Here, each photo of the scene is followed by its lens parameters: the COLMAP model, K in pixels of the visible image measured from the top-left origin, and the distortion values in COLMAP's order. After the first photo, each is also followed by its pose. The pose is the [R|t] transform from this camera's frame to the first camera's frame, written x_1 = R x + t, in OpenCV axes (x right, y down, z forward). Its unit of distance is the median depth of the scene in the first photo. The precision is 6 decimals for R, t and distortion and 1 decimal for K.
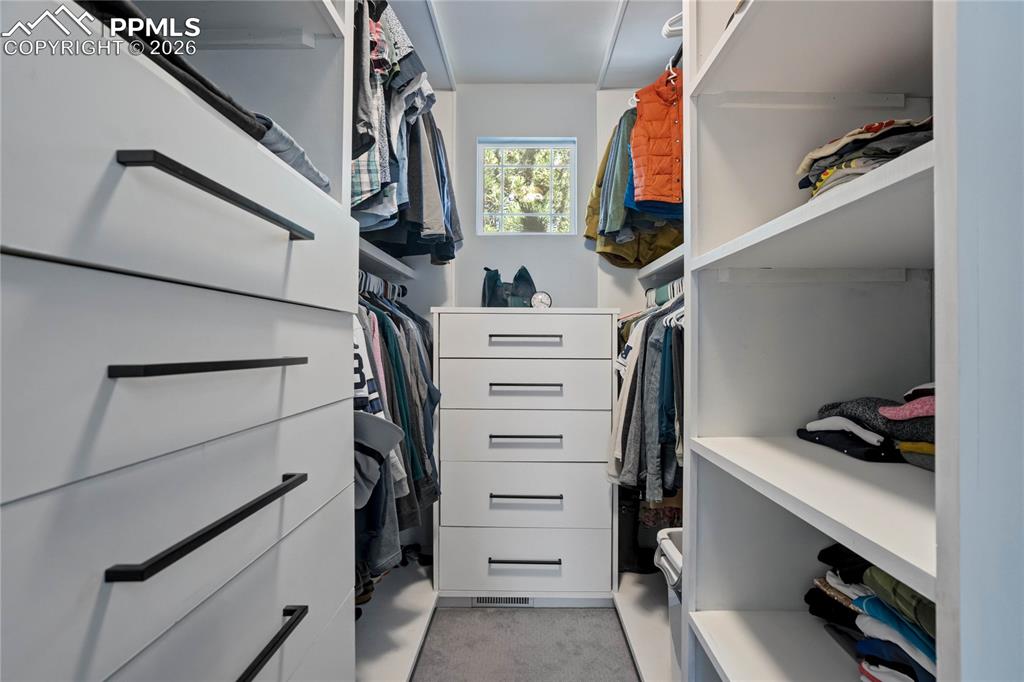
lens RADIAL K [[485.1, 0, 512.6], [0, 485.1, 341.4], [0, 0, 1]] dist [-0.005876, 0.000311]
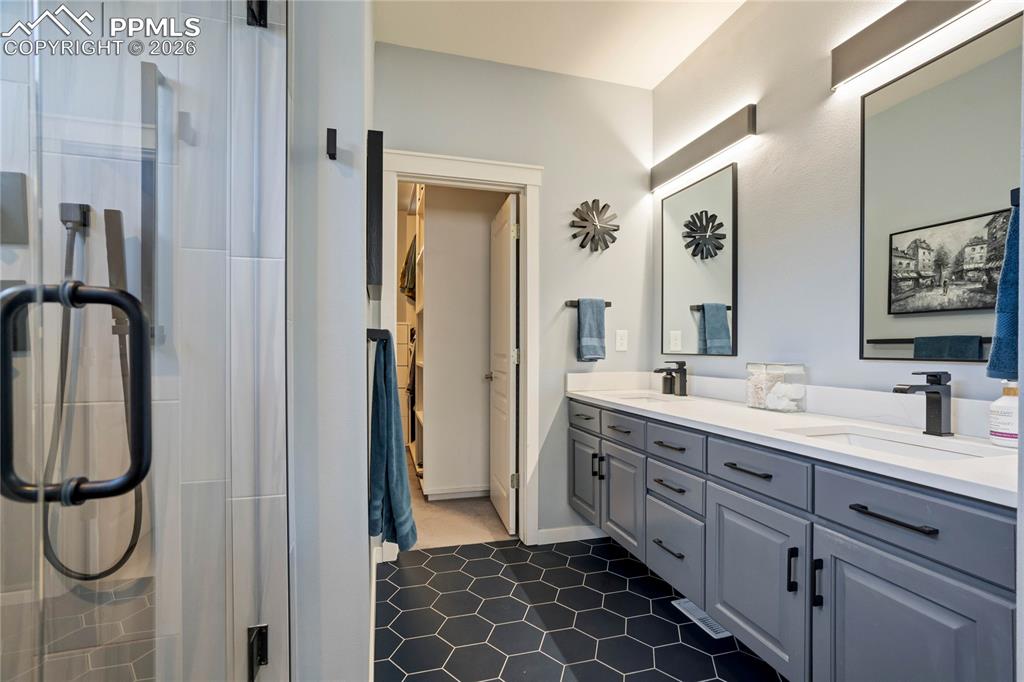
lens RADIAL K [[485.1, 0, 513.7], [0, 485.1, 347.2], [0, 0, 1]] dist [-0.005876, 0.000311]
pose [[0.956436, -0.000700, 0.291941, 0.008517], [-0.000226, 0.999995, 0.003137, 0.037085], [-0.291942, -0.003067, 0.956431, -1.169760]]
